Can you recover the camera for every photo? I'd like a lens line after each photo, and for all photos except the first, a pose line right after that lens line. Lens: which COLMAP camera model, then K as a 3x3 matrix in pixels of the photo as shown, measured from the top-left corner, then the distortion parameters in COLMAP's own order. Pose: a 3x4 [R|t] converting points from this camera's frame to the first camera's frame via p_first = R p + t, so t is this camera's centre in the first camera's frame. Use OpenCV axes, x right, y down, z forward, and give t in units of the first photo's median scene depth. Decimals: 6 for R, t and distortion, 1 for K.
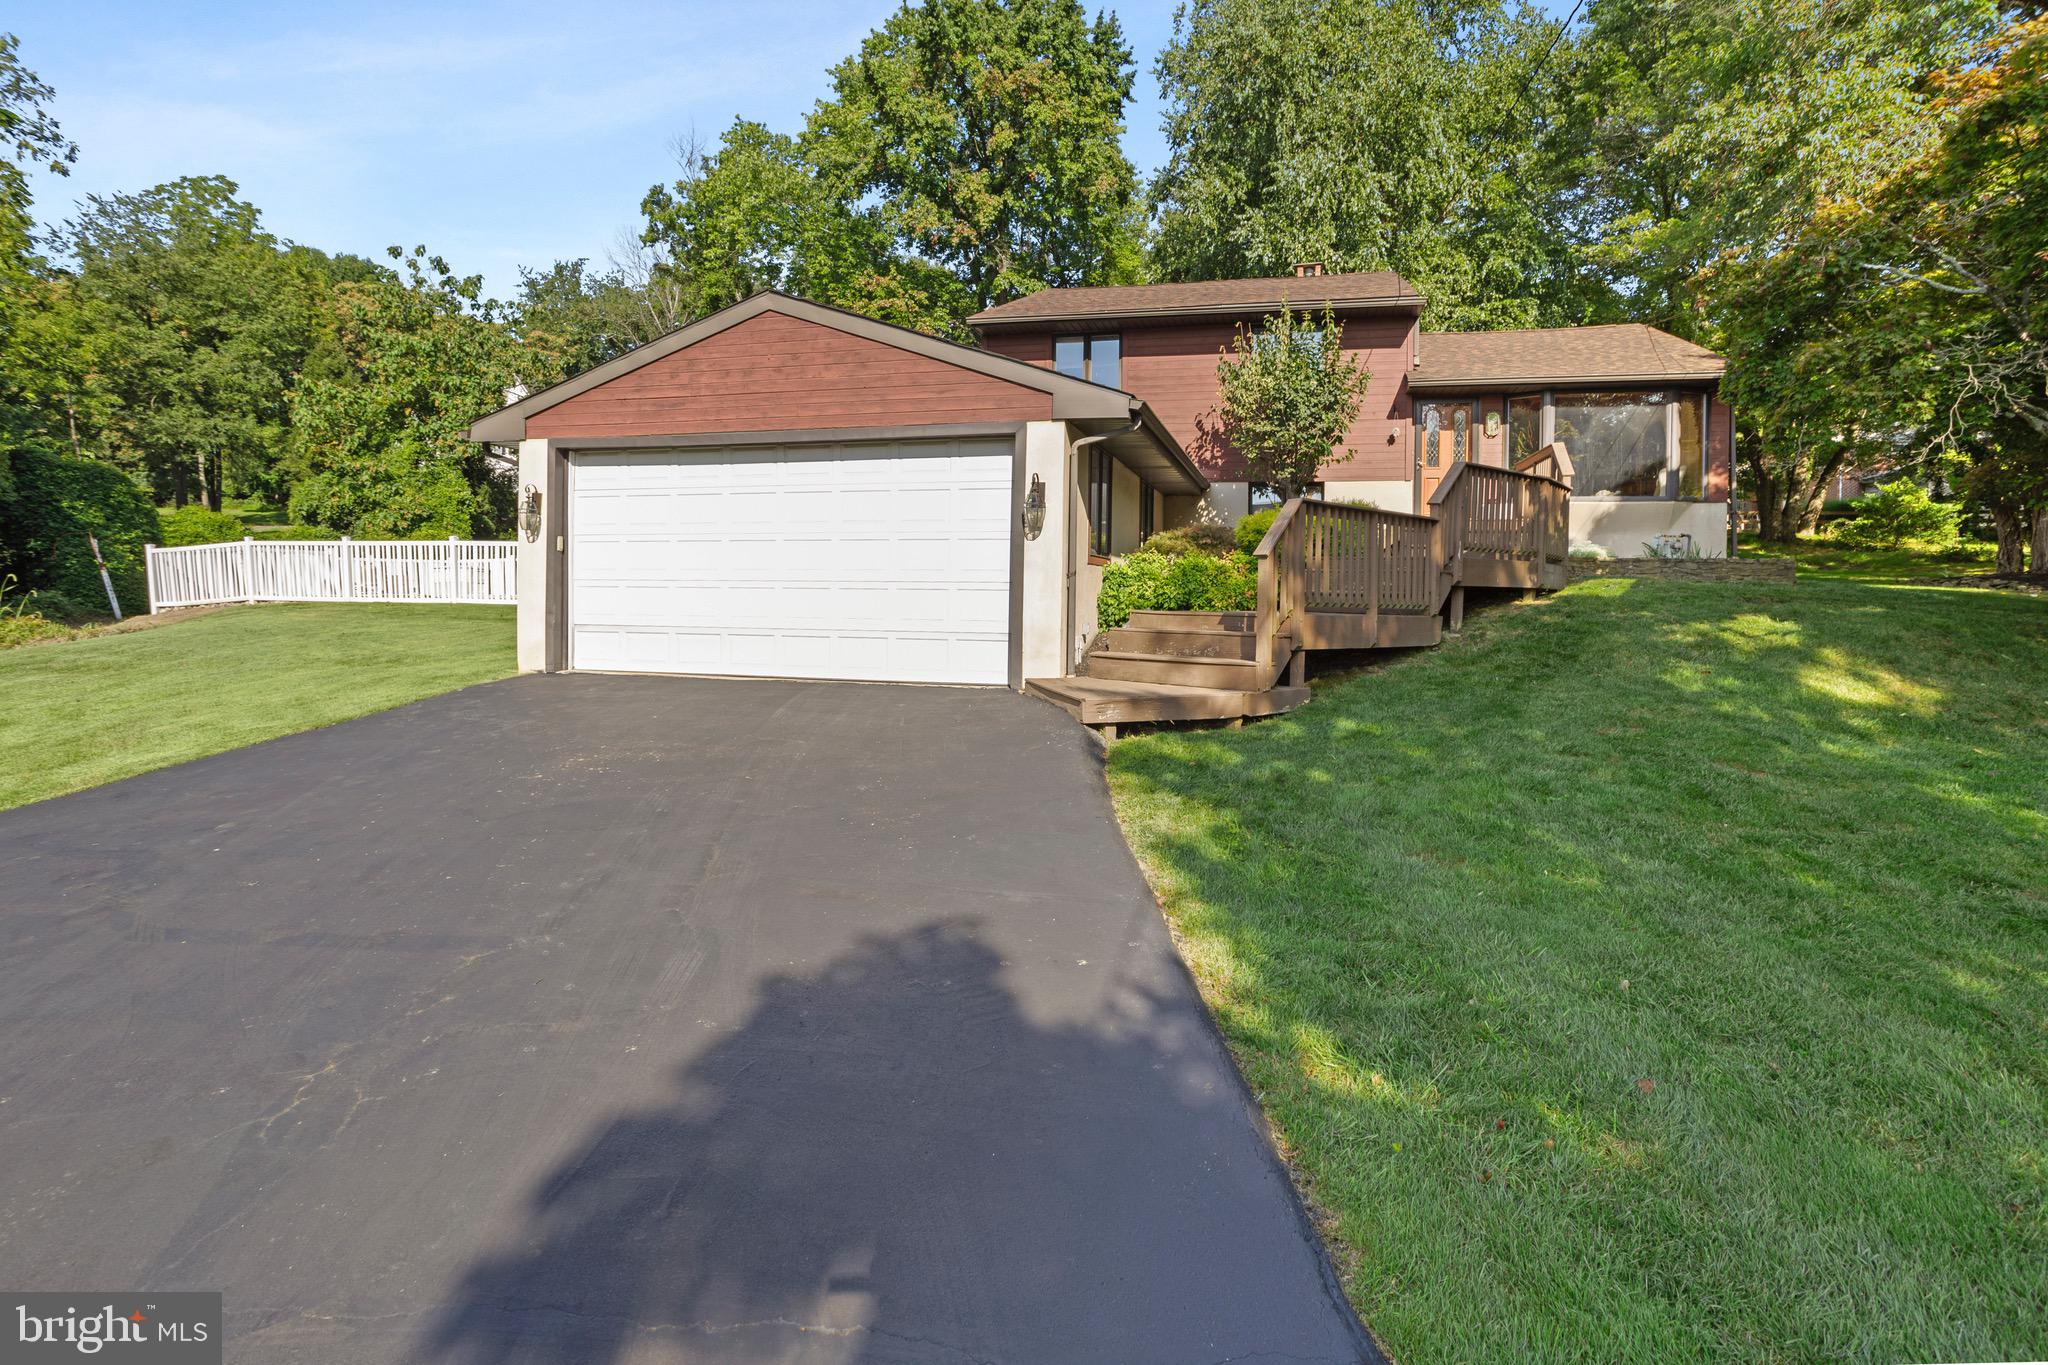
lens RADIAL K [[1006.4, 0, 1040.6], [0, 1006.4, 600.2], [0, 0, 1]] dist [-0.050708, 0.034100]
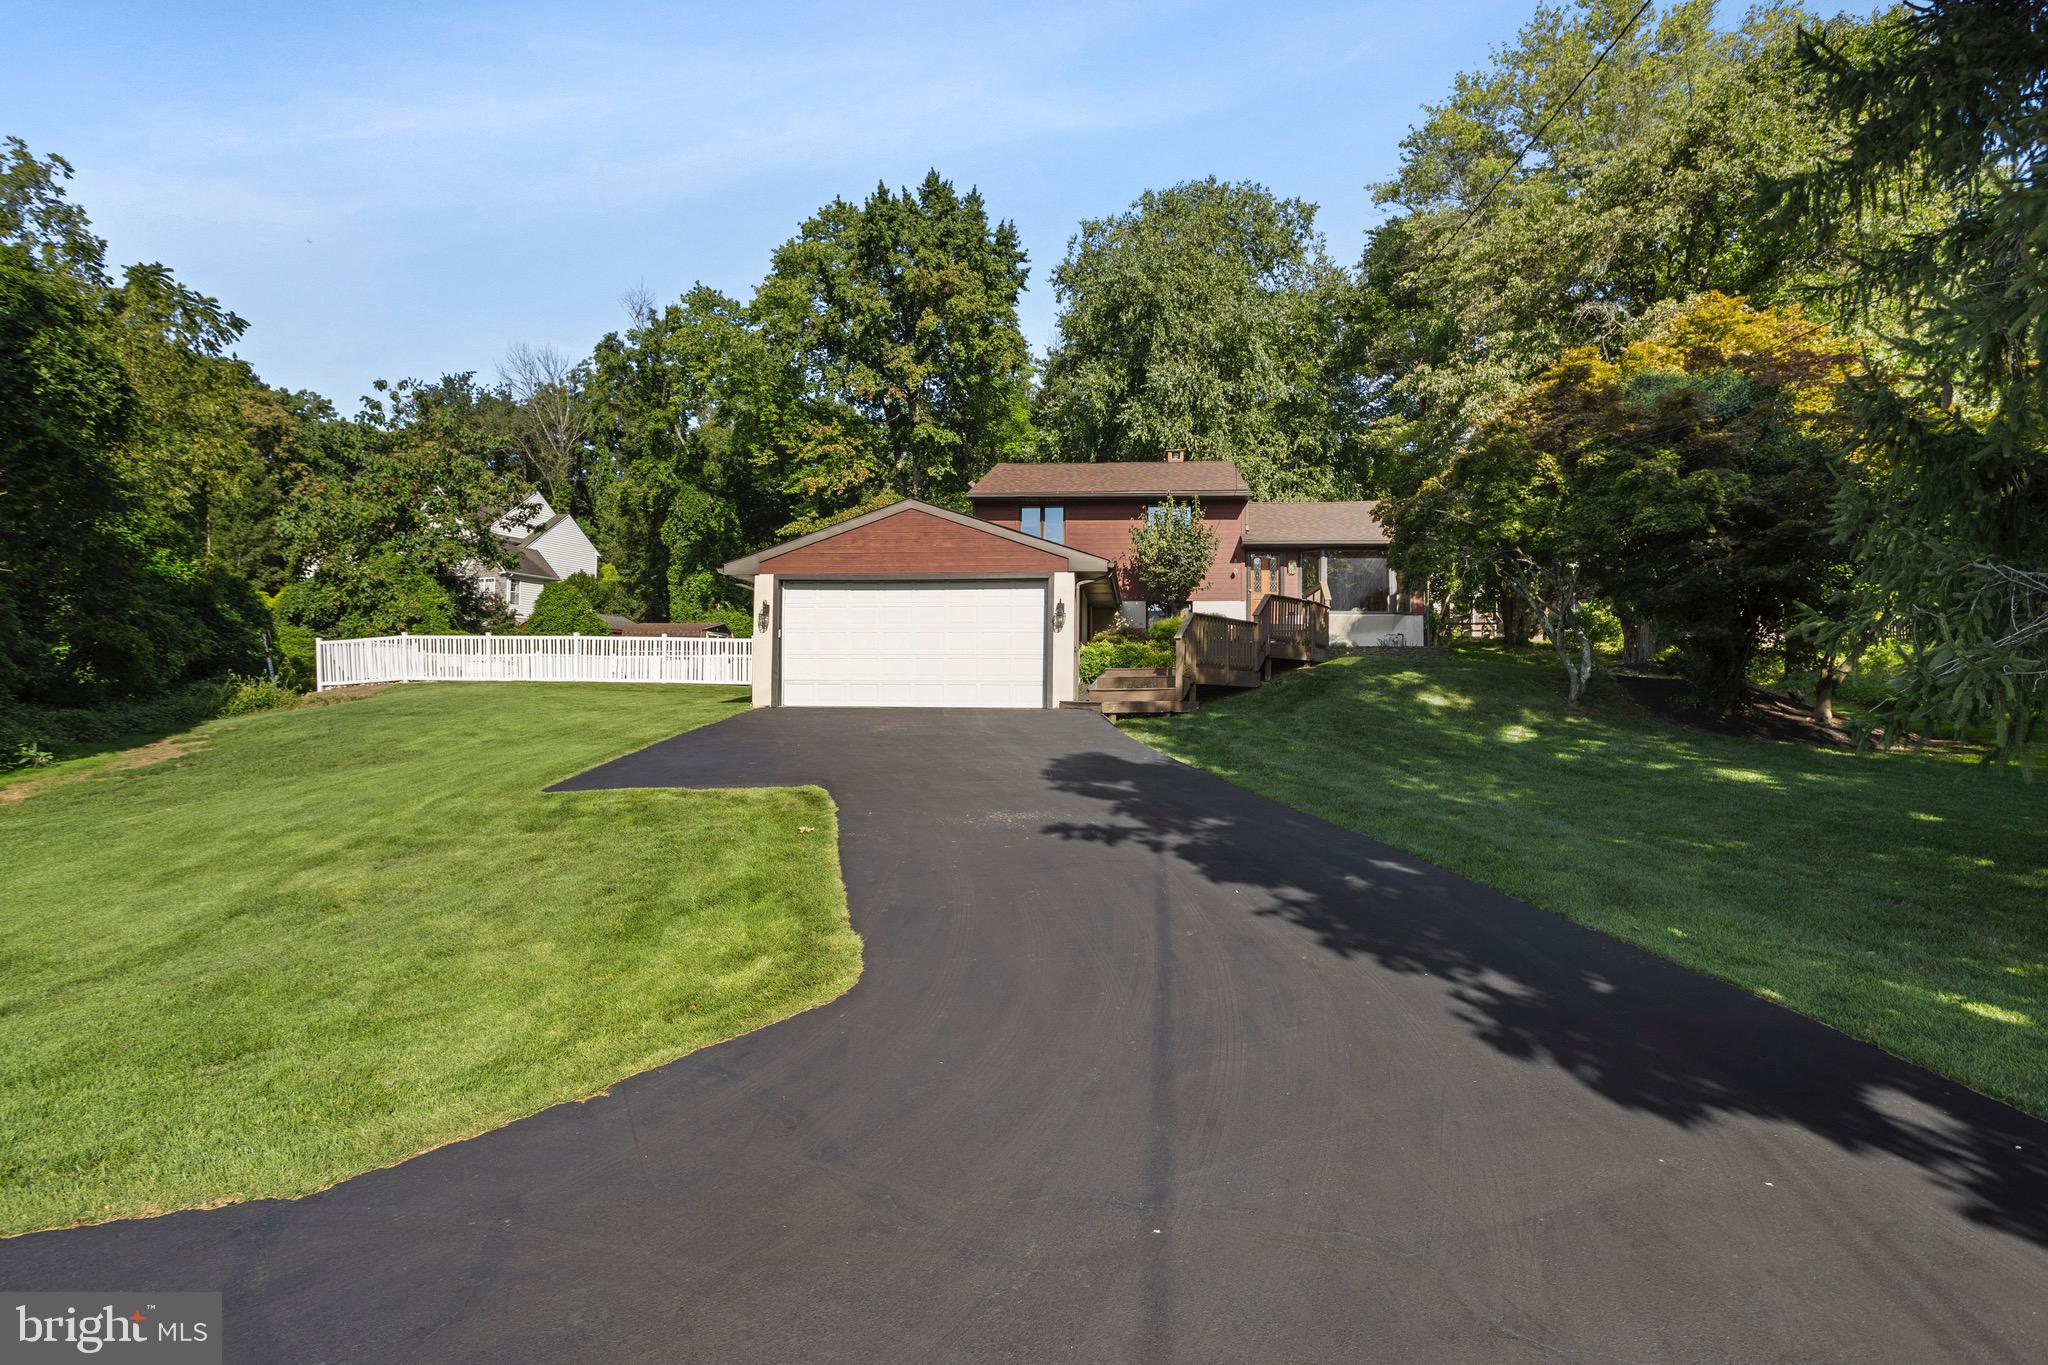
lens RADIAL K [[993.8, 0, 1031.0], [0, 993.8, 654.7], [0, 0, 1]] dist [-0.049474, 0.033291]
pose [[0.990390, 0.002200, 0.138285, -0.190366], [0.005141, 0.998597, -0.052705, 0.049521], [-0.138207, 0.052910, 0.988989, -0.525429]]
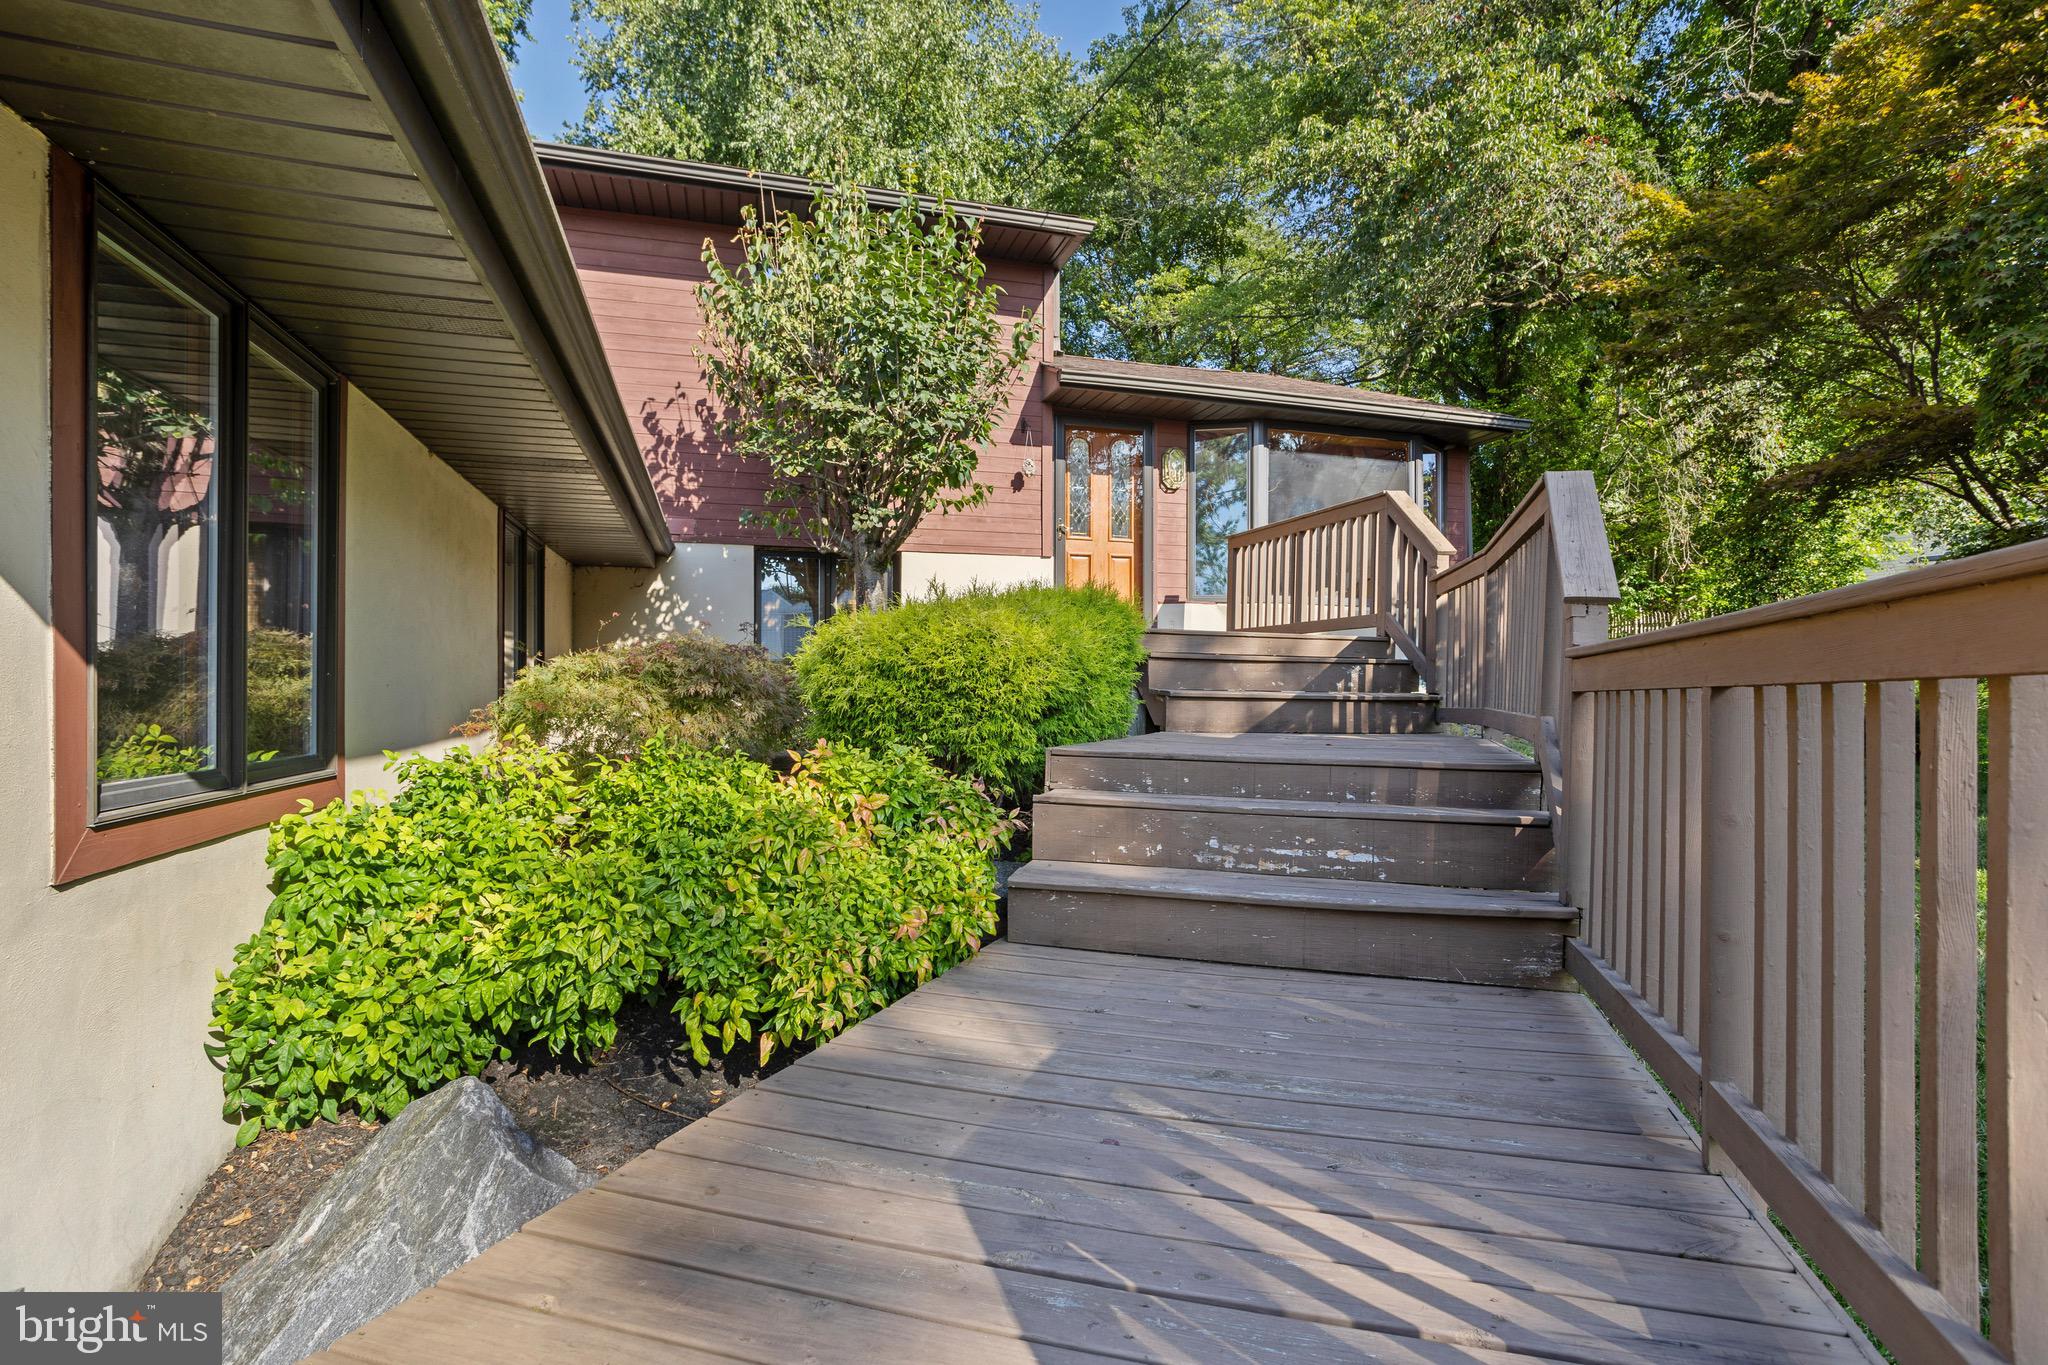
lens RADIAL K [[1028.9, 0, 1020.4], [0, 1028.9, 691.7], [0, 0, 1]] dist [-0.050520, 0.035530]
pose [[0.863941, -0.010688, 0.503480, 0.064197], [0.013908, 0.999900, -0.002640, -0.042142], [-0.503401, 0.009284, 0.864003, 0.491807]]
